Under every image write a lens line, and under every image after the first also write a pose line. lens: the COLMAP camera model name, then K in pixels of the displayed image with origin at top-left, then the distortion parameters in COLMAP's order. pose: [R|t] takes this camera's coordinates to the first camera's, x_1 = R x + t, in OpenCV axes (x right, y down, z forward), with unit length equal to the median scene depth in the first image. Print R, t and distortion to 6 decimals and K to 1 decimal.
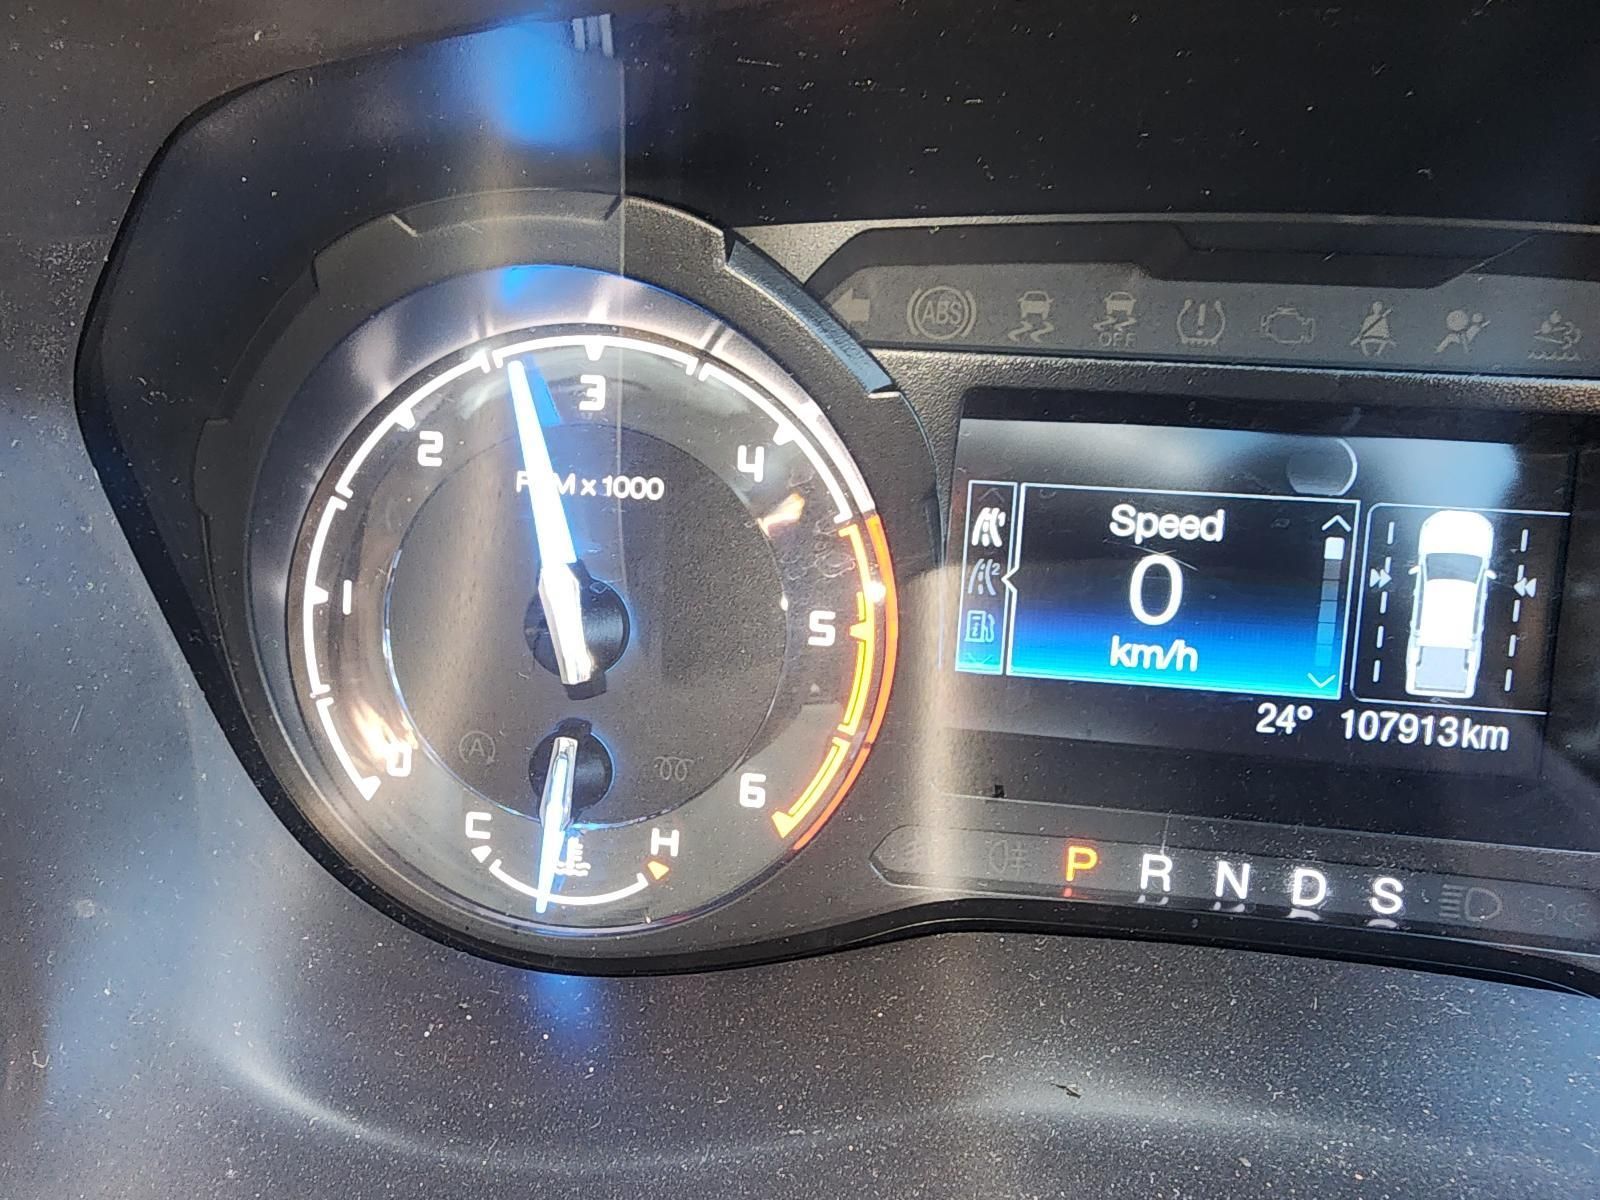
lens RADIAL K [[1142.7, 0, 665.2], [0, 1142.7, 595.3], [0, 0, 1]] dist [0.010409, -0.003302]
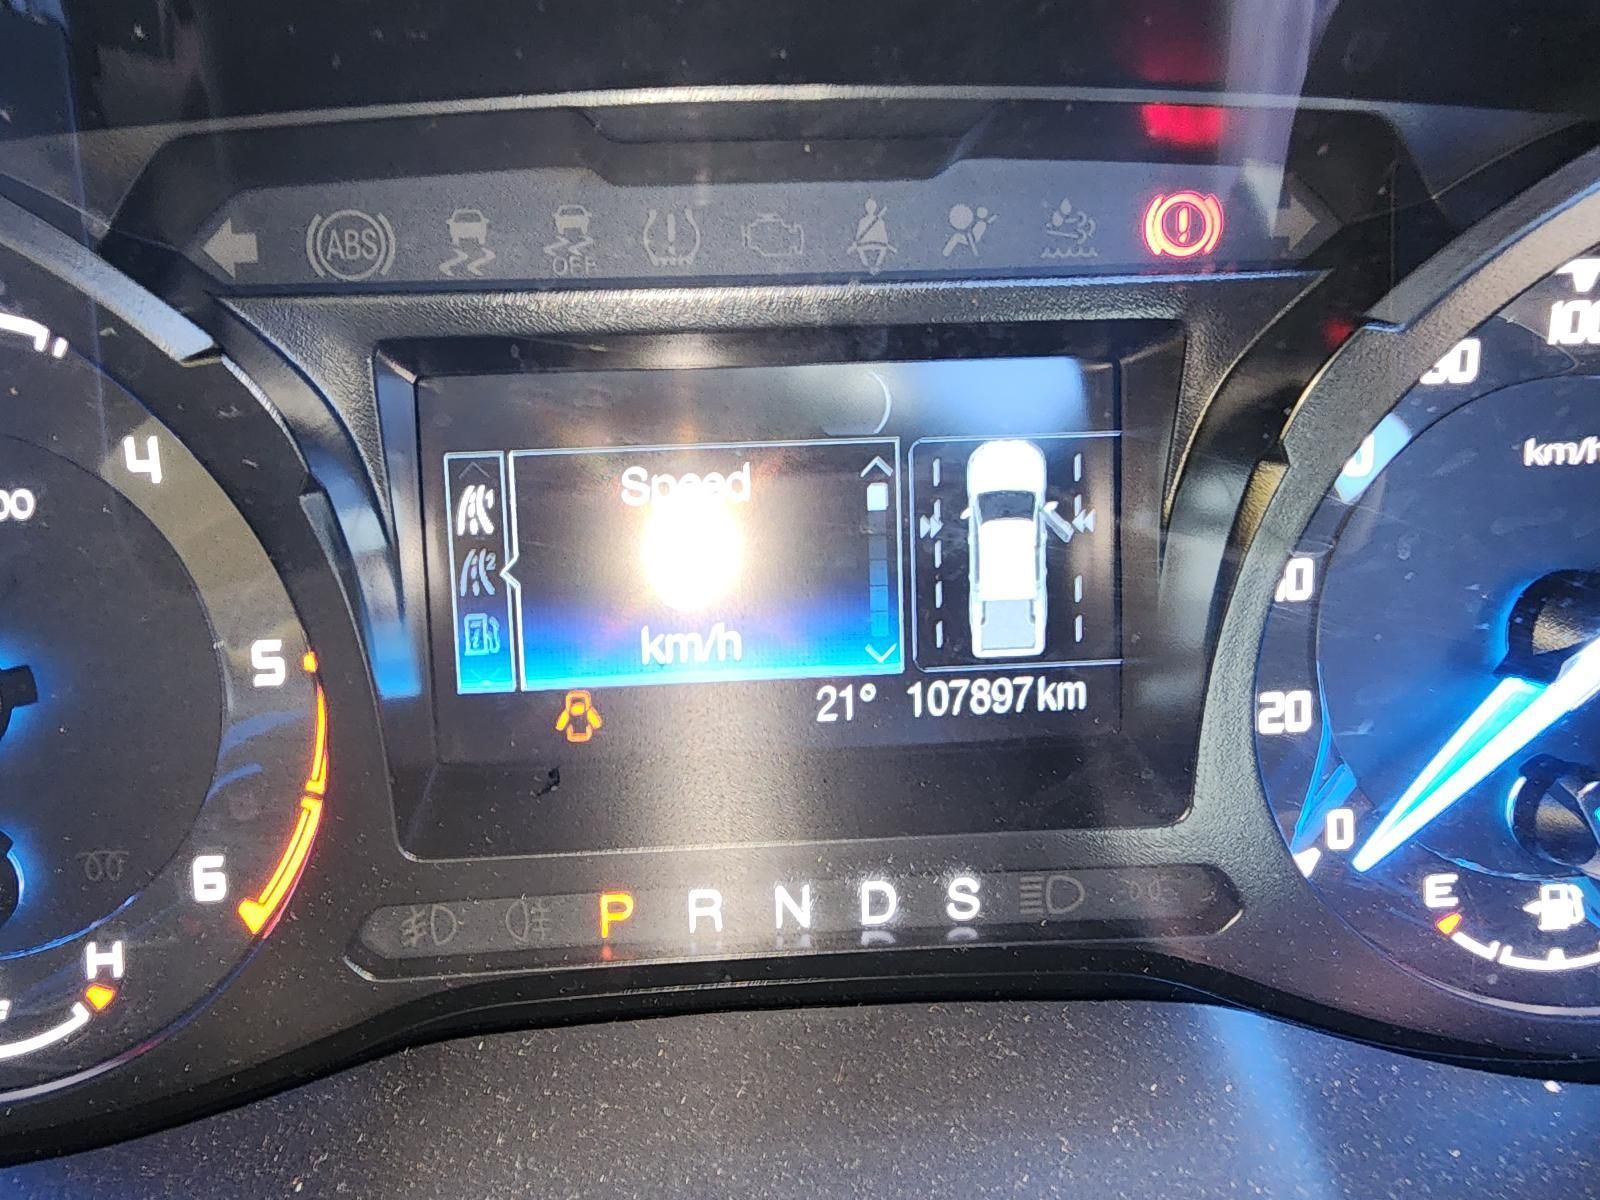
lens RADIAL K [[1177.9, 0, 678.6], [0, 1177.9, 584.3], [0, 0, 1]] dist [0.000211, -0.001925]
pose [[0.979750, -0.110224, 0.167154, 0.287488], [0.105859, 0.993771, 0.034833, -0.022742], [-0.169952, -0.016433, 0.985315, 0.168594]]
